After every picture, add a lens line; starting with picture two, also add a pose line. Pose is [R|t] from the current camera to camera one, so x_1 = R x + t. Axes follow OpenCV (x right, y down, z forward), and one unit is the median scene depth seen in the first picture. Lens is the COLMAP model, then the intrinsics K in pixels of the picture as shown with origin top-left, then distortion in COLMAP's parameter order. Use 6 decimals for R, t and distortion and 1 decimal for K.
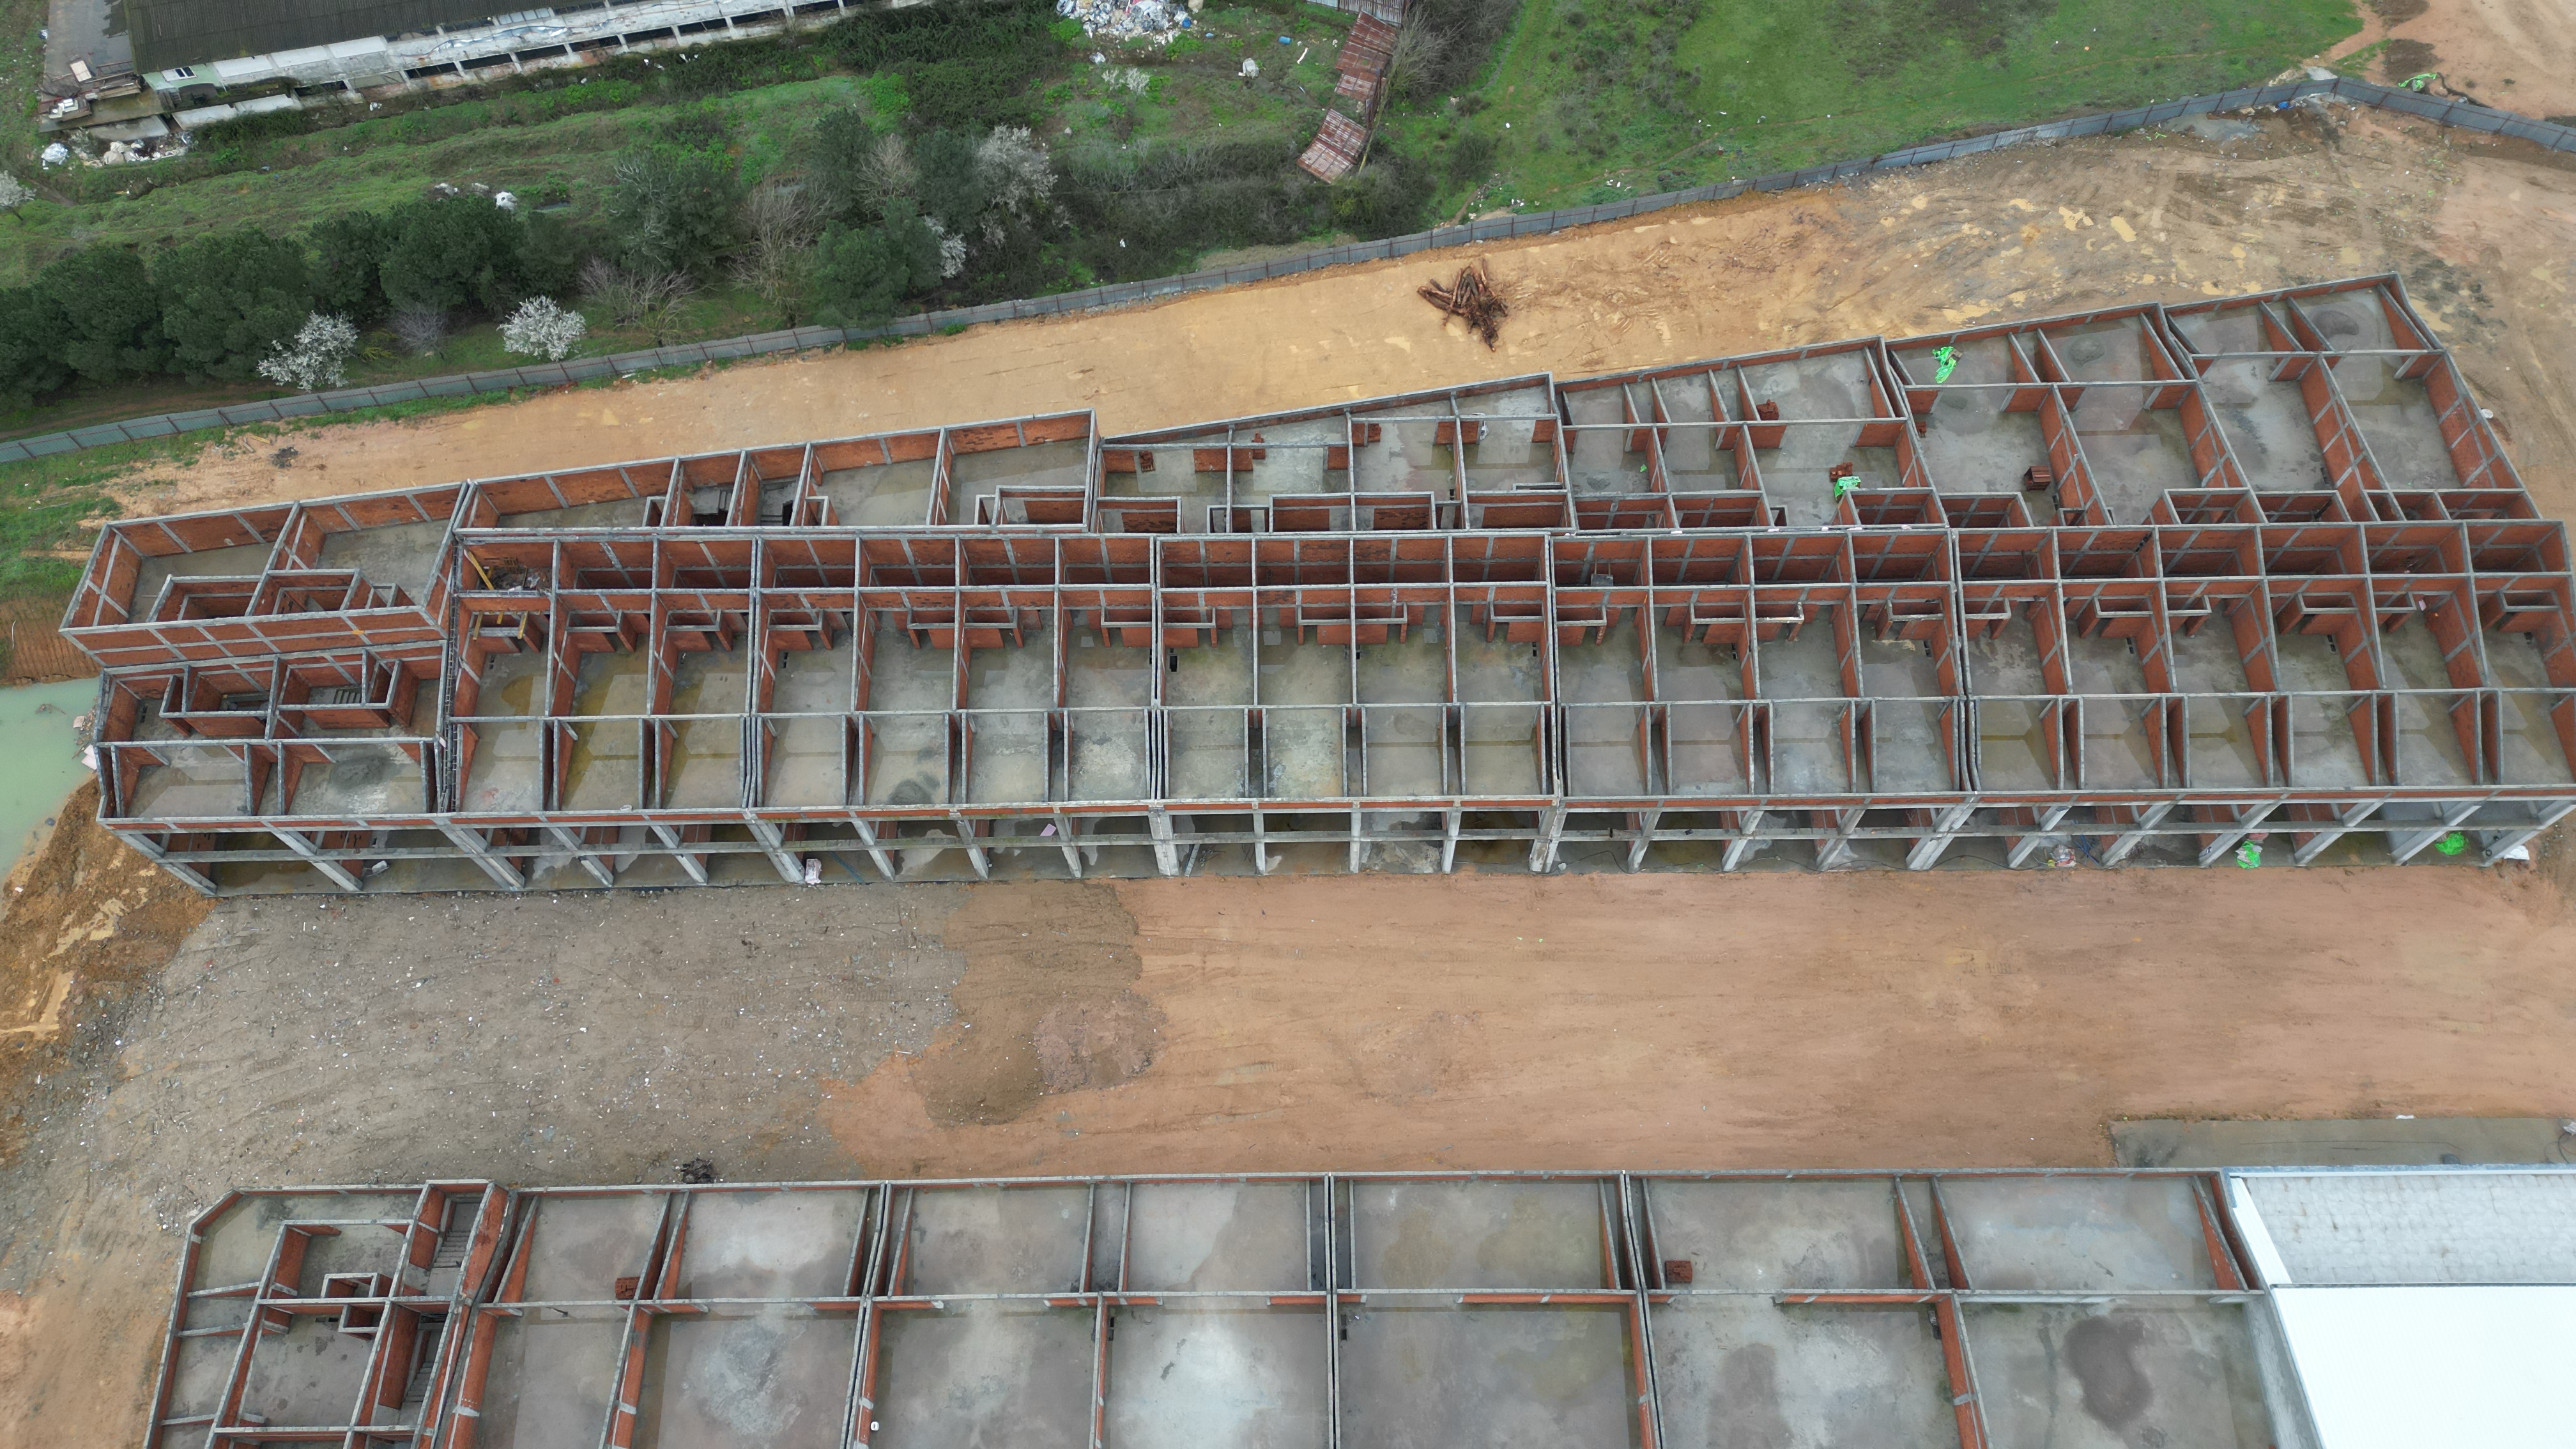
lens RADIAL K [[1792.3, 0, 1288.0], [0, 1792.3, 724.5], [0, 0, 1]] dist [0.073917, -0.067926]
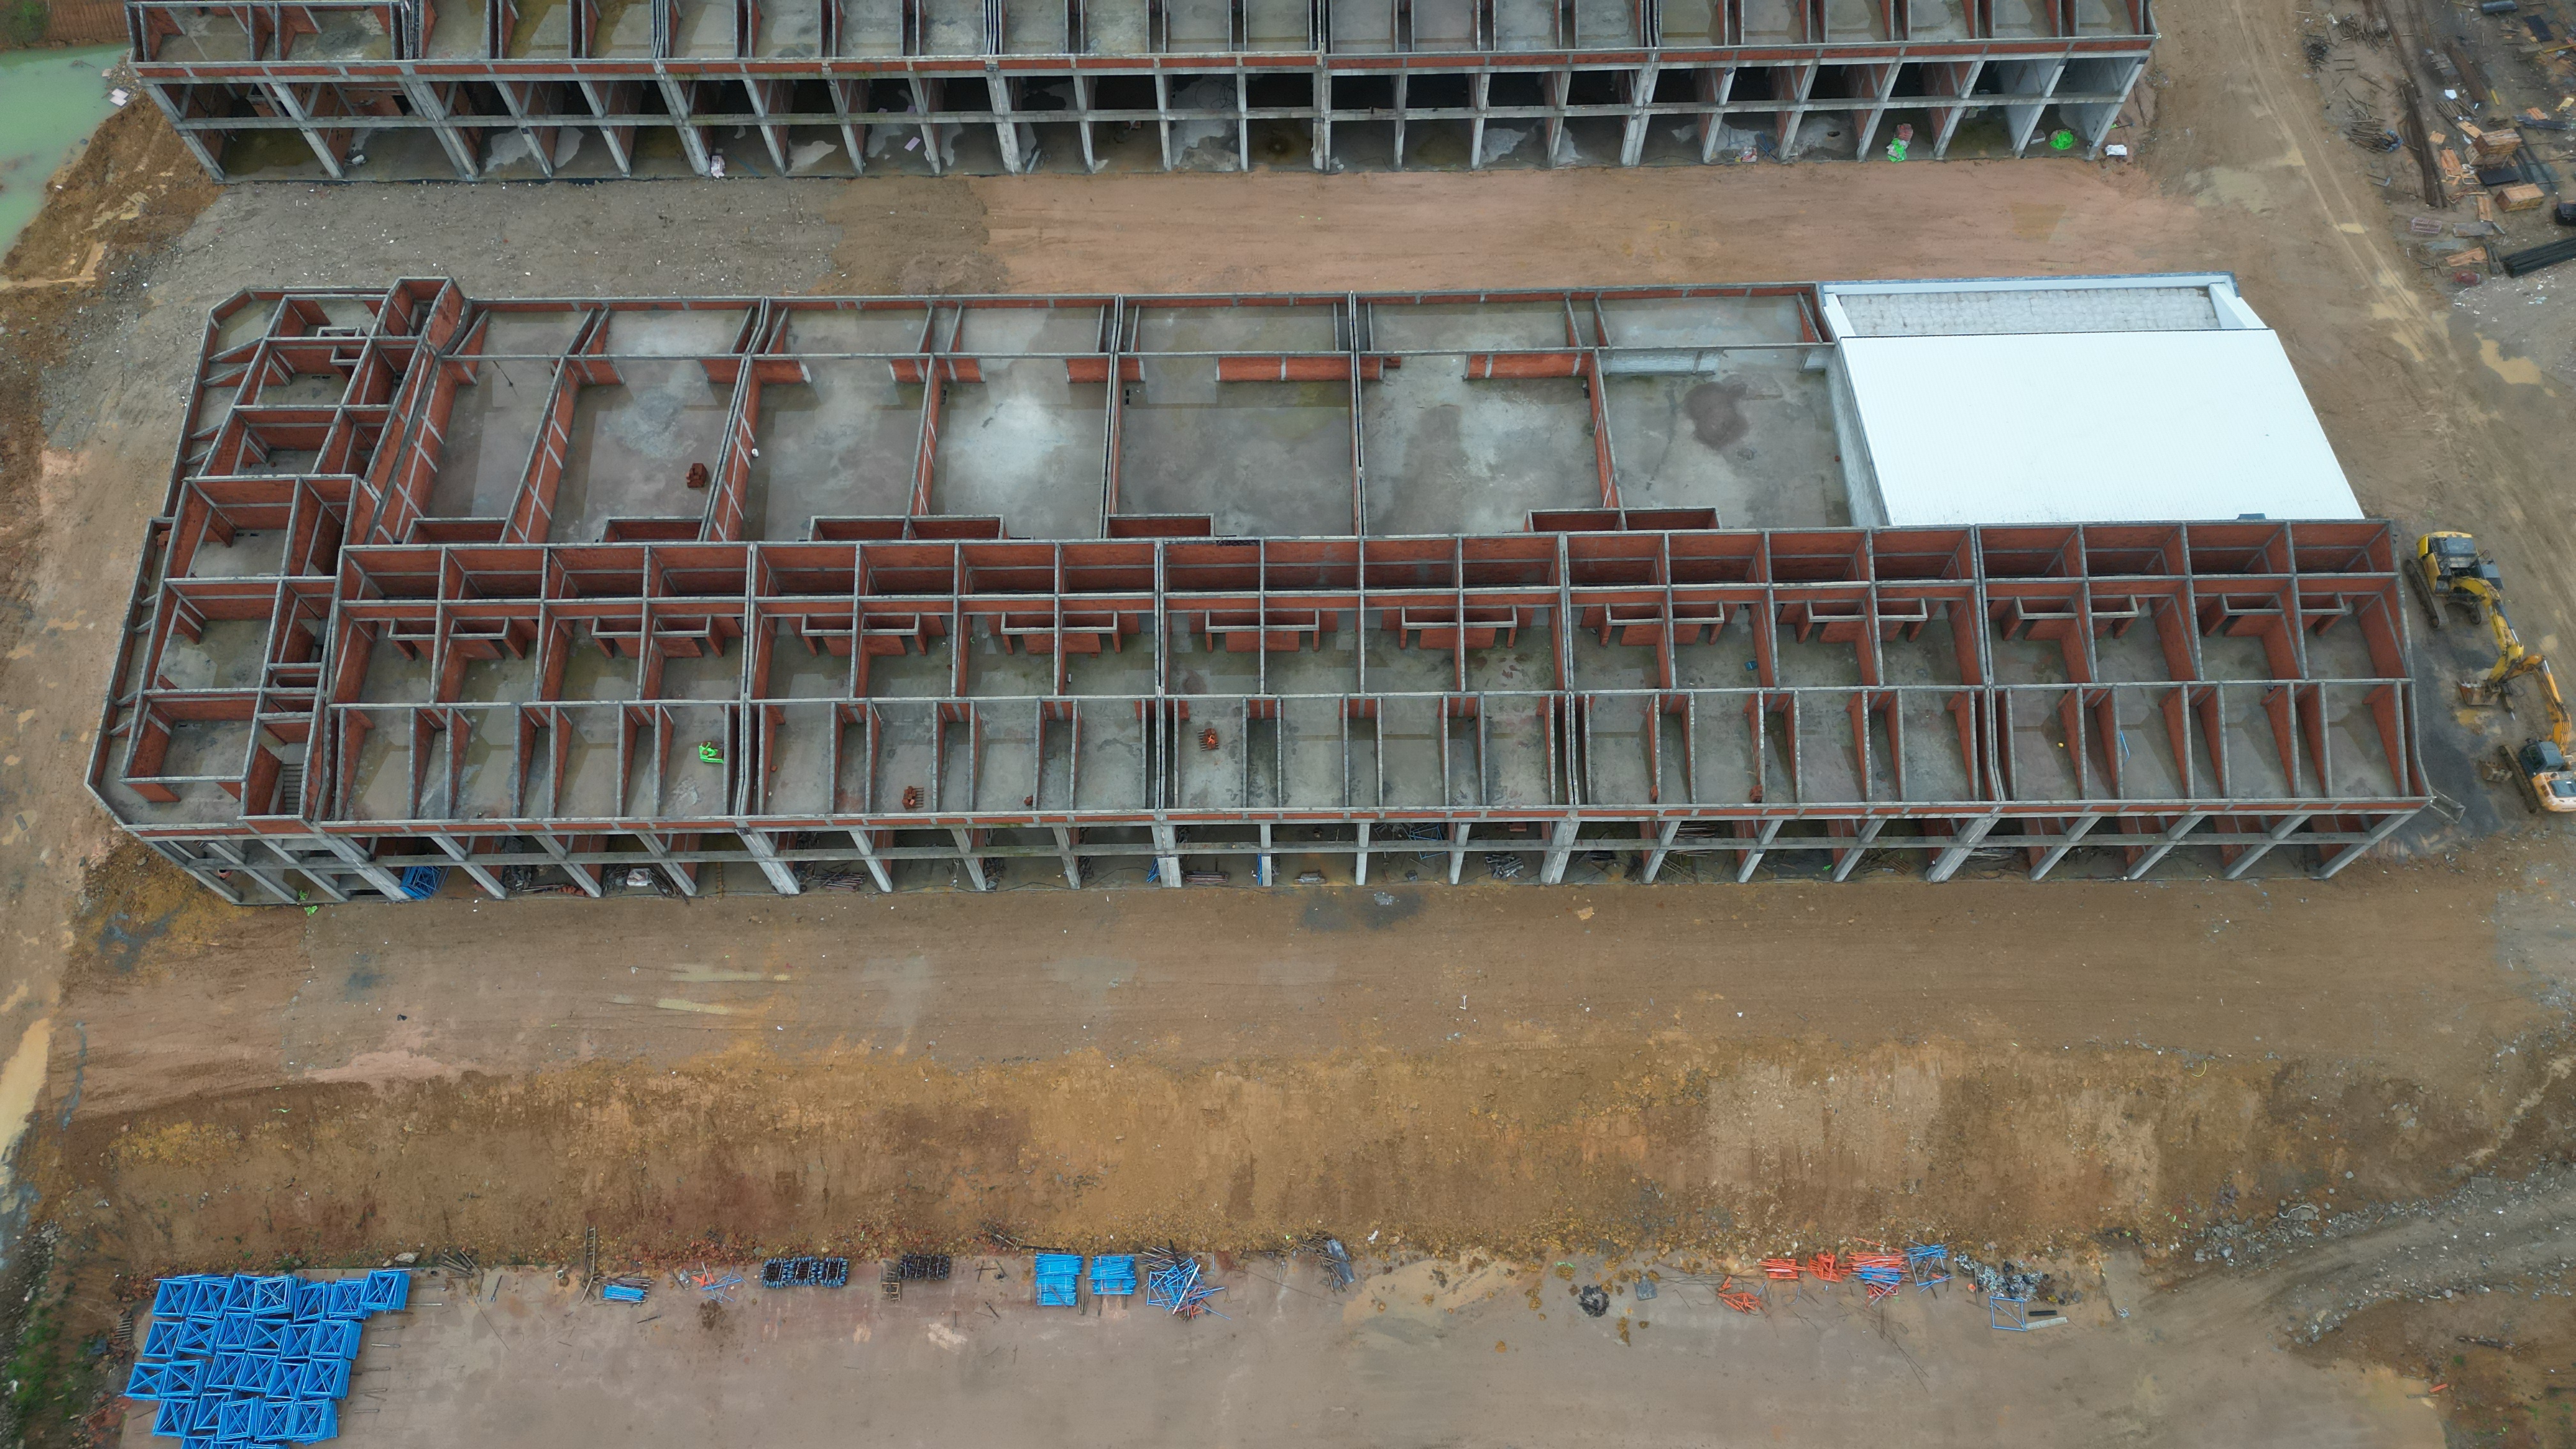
lens RADIAL K [[1792.3, 0, 1288.0], [0, 1792.3, 724.5], [0, 0, 1]] dist [0.073917, -0.067926]
pose [[0.999978, -0.001170, 0.006487, 0.113414], [0.001138, 0.999987, 0.004890, 0.464796], [-0.006493, -0.004883, 0.999967, -0.225020]]
